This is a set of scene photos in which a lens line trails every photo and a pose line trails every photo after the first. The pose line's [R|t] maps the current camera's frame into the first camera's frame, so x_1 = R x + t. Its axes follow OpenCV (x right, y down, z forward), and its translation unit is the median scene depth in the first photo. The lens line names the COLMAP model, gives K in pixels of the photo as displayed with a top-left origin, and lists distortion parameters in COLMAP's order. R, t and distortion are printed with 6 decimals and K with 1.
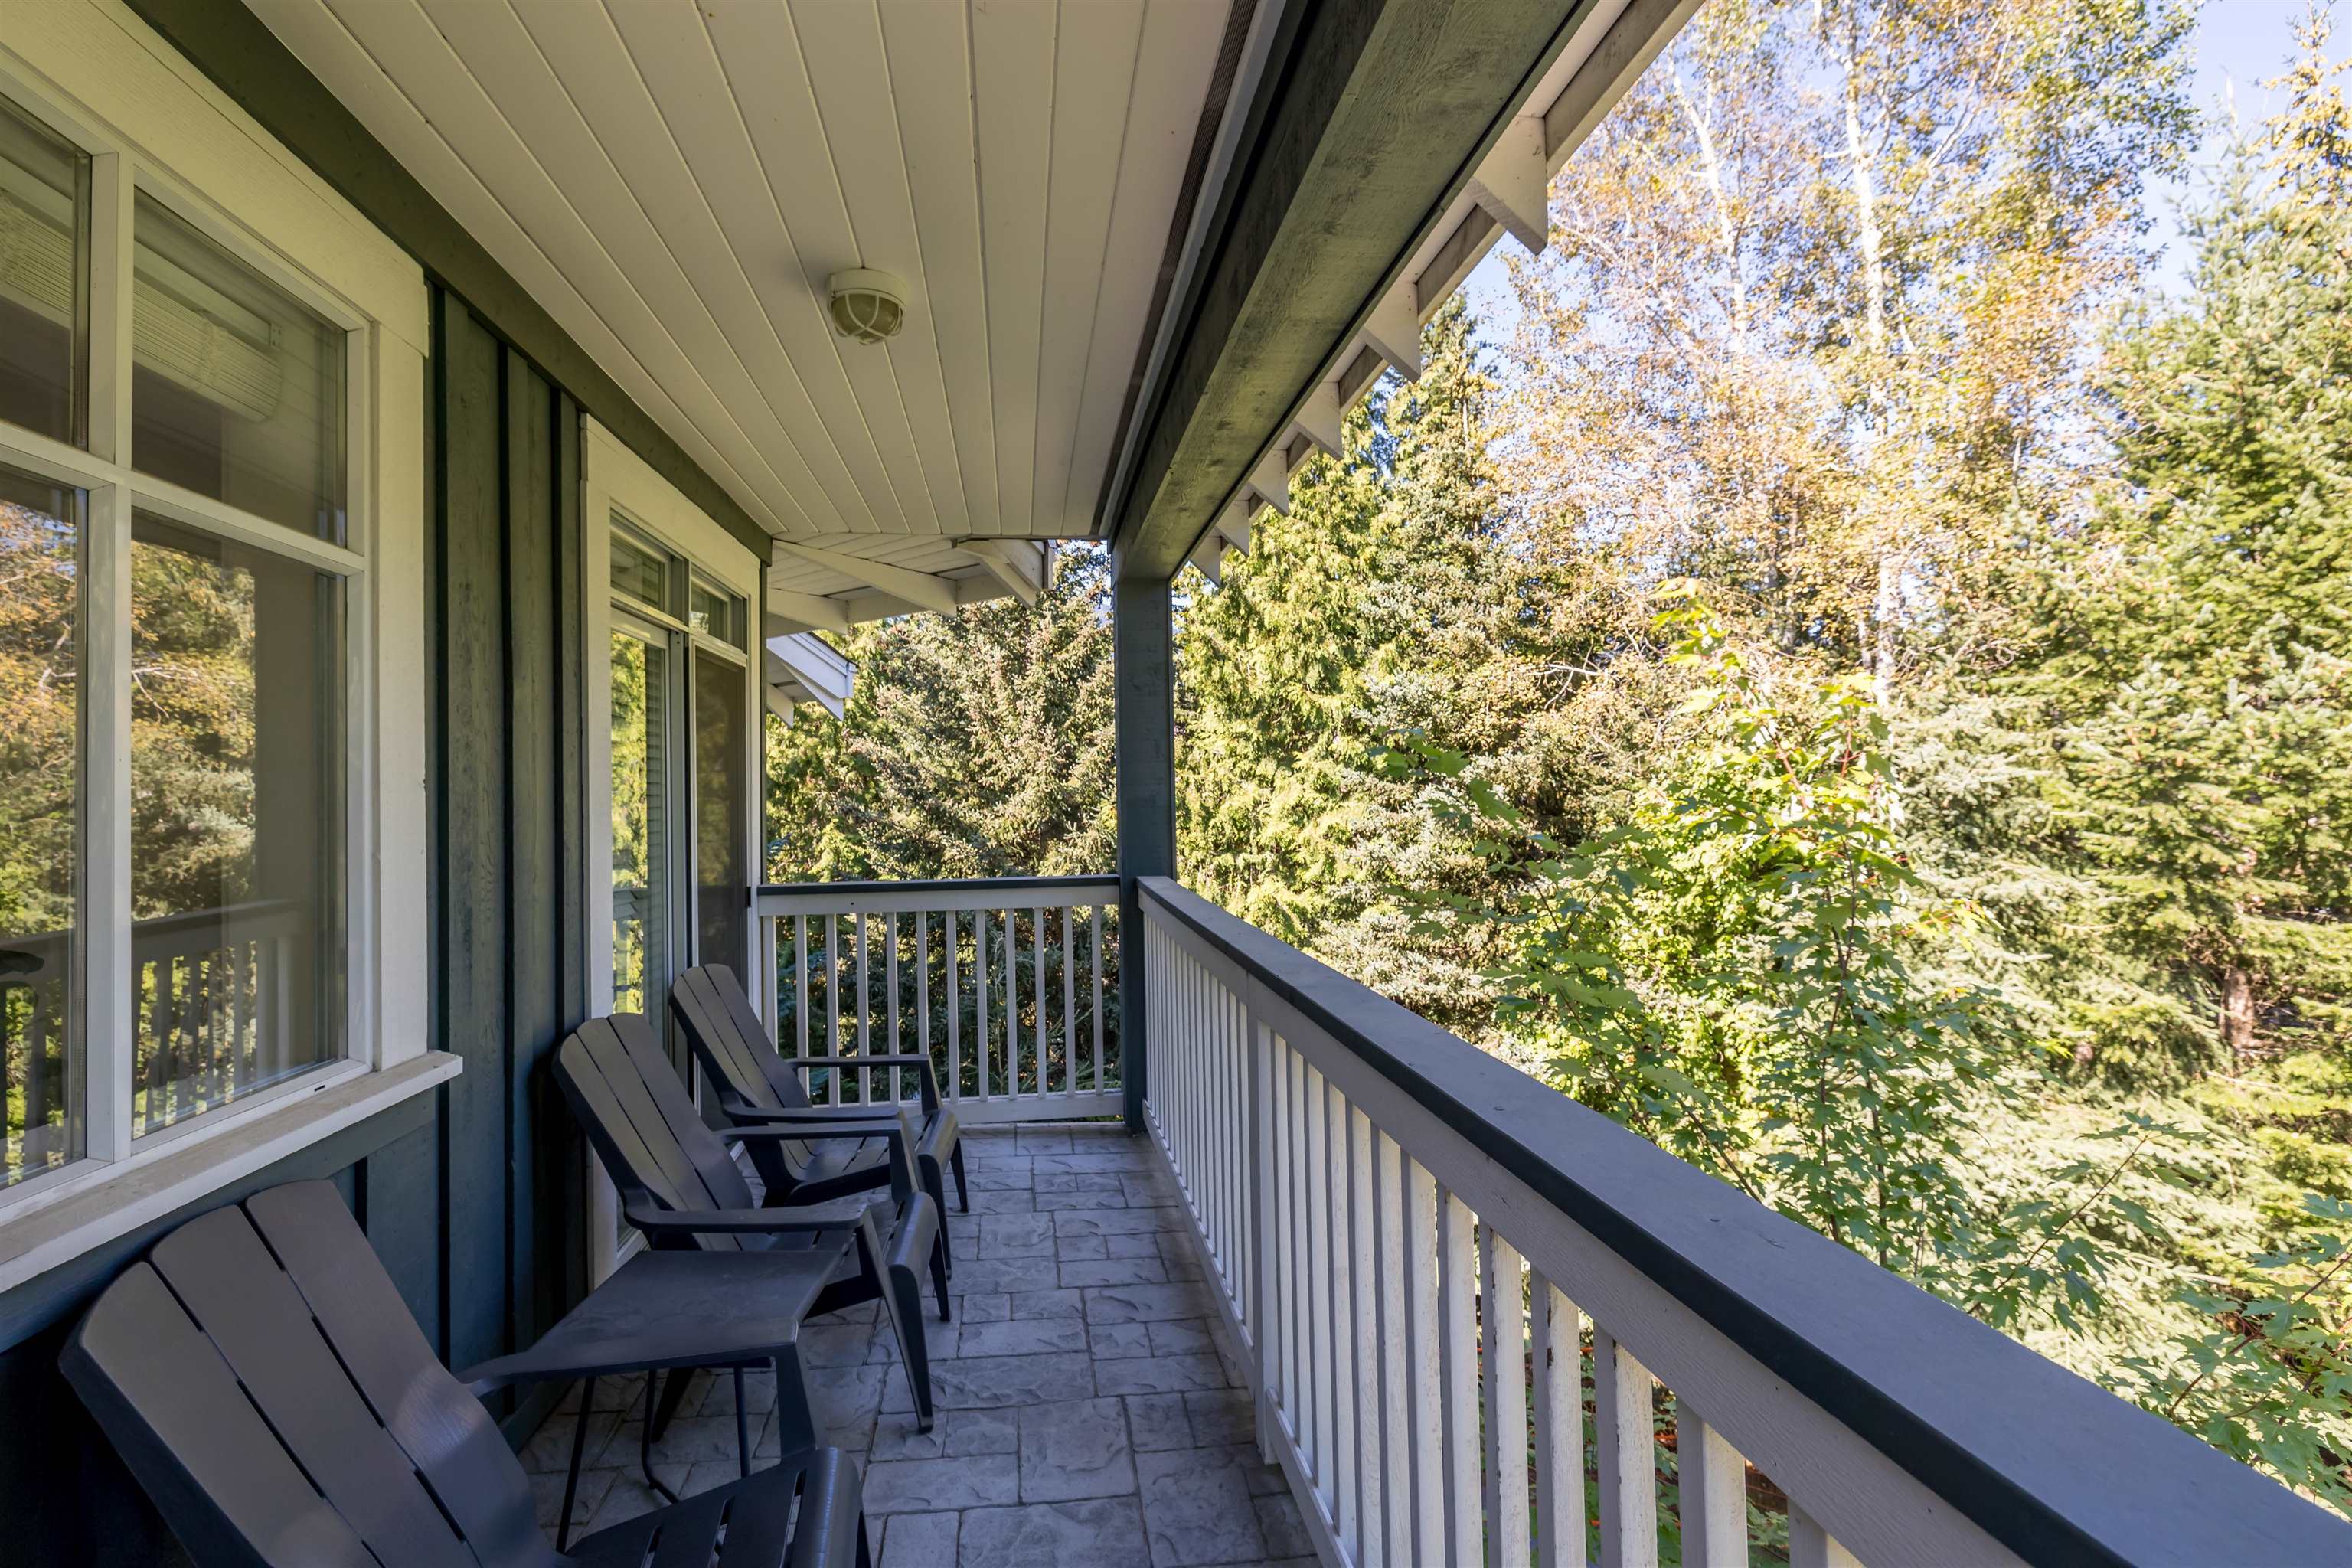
lens RADIAL K [[1044.5, 0, 1176.0], [0, 1044.5, 784.0], [0, 0, 1]] dist [0.000358, 0.000464]
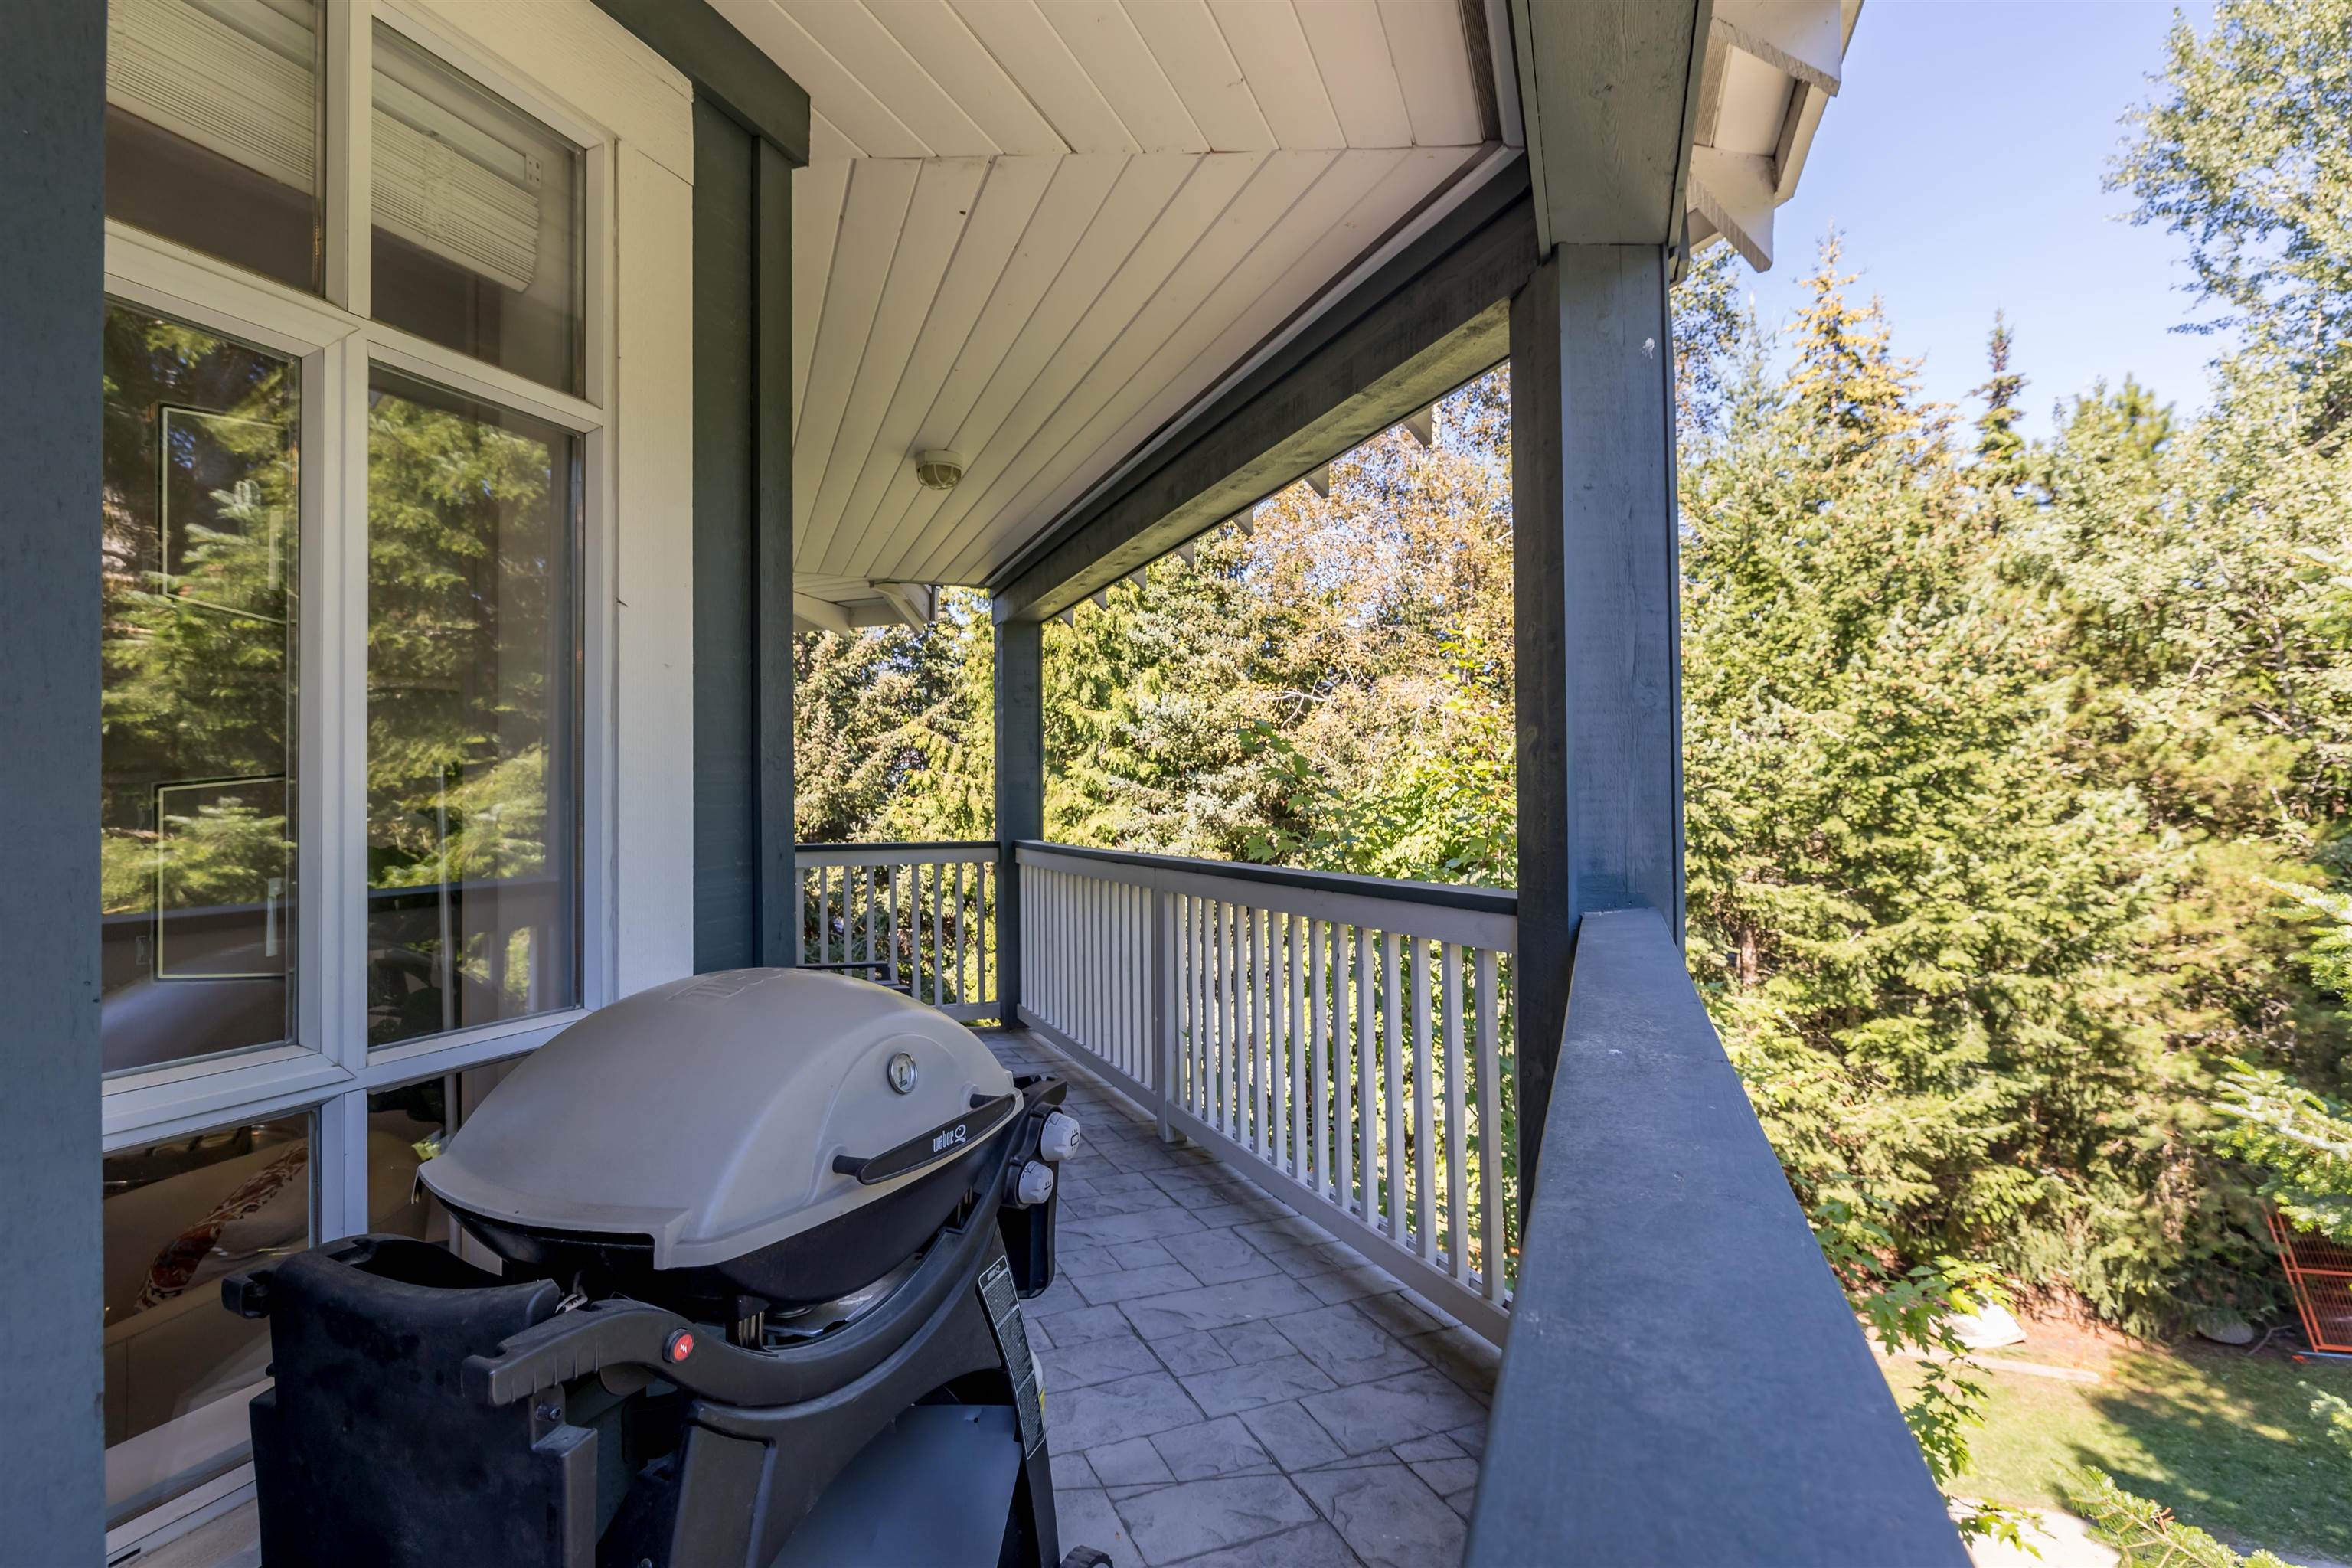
lens RADIAL K [[1044.5, 0, 1176.0], [0, 1044.5, 784.0], [0, 0, 1]] dist [0.000358, 0.000464]
pose [[0.967179, 0.013335, 0.253746, -0.063474], [-0.010212, 0.999855, -0.013619, 0.009646], [-0.253891, 0.010580, 0.967175, -0.117749]]
